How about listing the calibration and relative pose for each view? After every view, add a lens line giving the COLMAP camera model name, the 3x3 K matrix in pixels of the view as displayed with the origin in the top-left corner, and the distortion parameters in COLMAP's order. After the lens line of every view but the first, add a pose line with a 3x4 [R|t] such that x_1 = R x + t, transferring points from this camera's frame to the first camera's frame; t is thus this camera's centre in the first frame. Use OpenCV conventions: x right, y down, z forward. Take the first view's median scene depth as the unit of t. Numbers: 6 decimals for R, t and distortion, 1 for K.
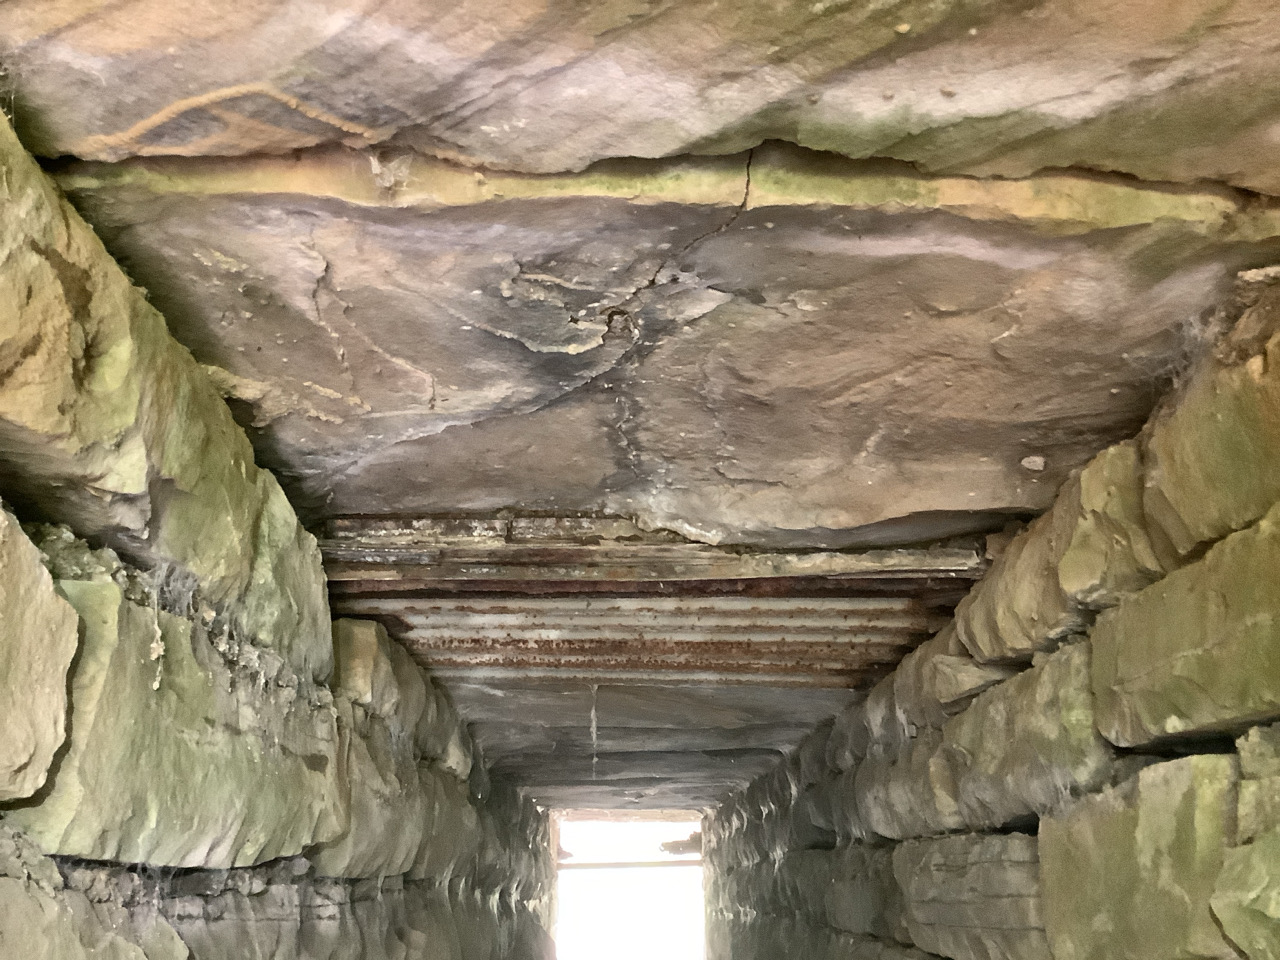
lens RADIAL K [[1163.1, 0, 648.7], [0, 1163.1, 478.7], [0, 0, 1]] dist [0.138056, -0.280267]
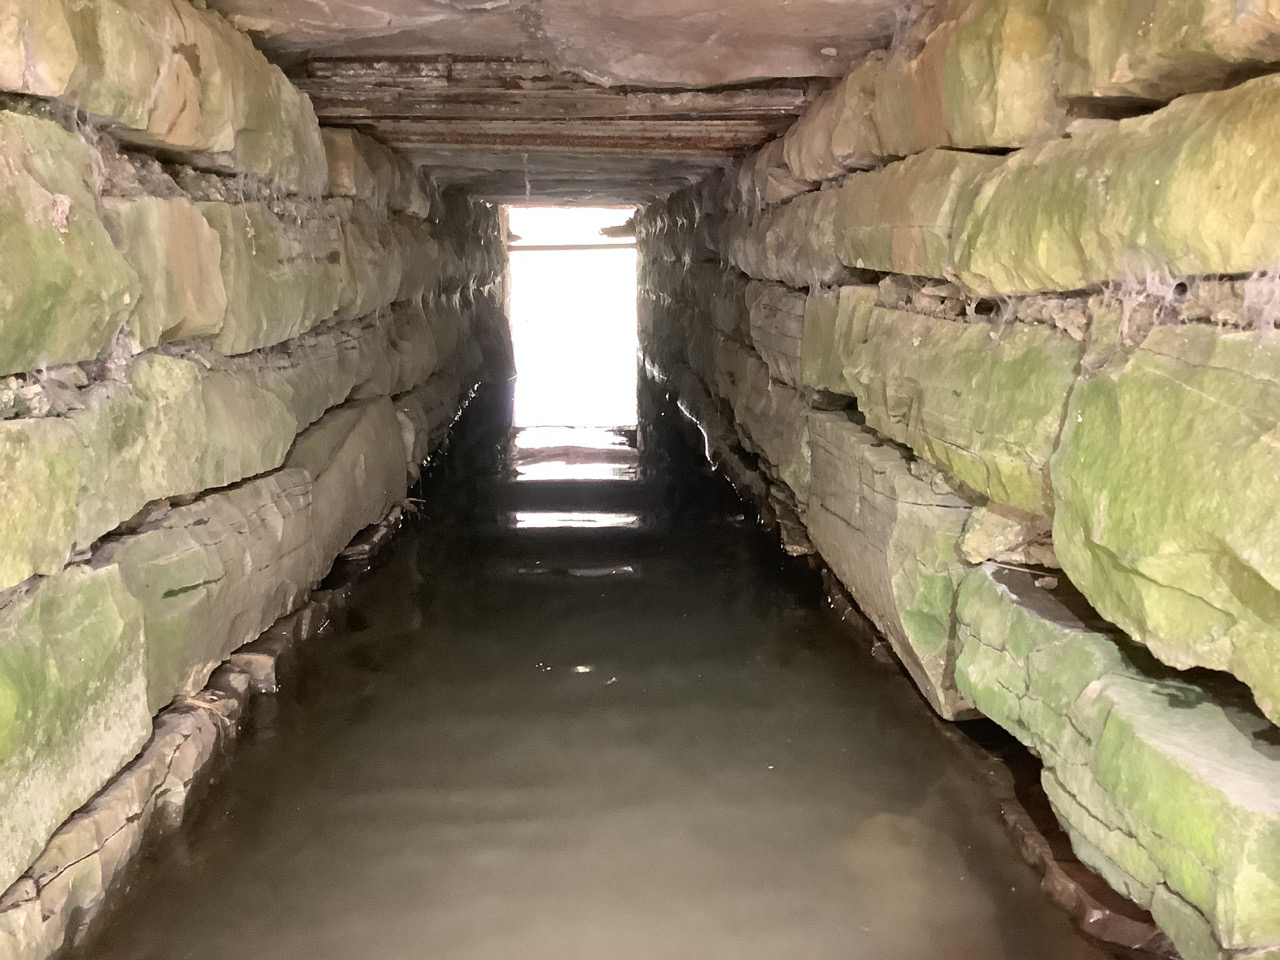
lens RADIAL K [[1163.1, 0, 648.7], [0, 1163.1, 478.7], [0, 0, 1]] dist [0.138056, -0.280267]
pose [[0.999162, -0.007260, 0.040285, 0.040887], [-0.014267, 0.860666, 0.508970, -0.210860], [-0.038367, -0.509118, 0.859841, -0.327847]]
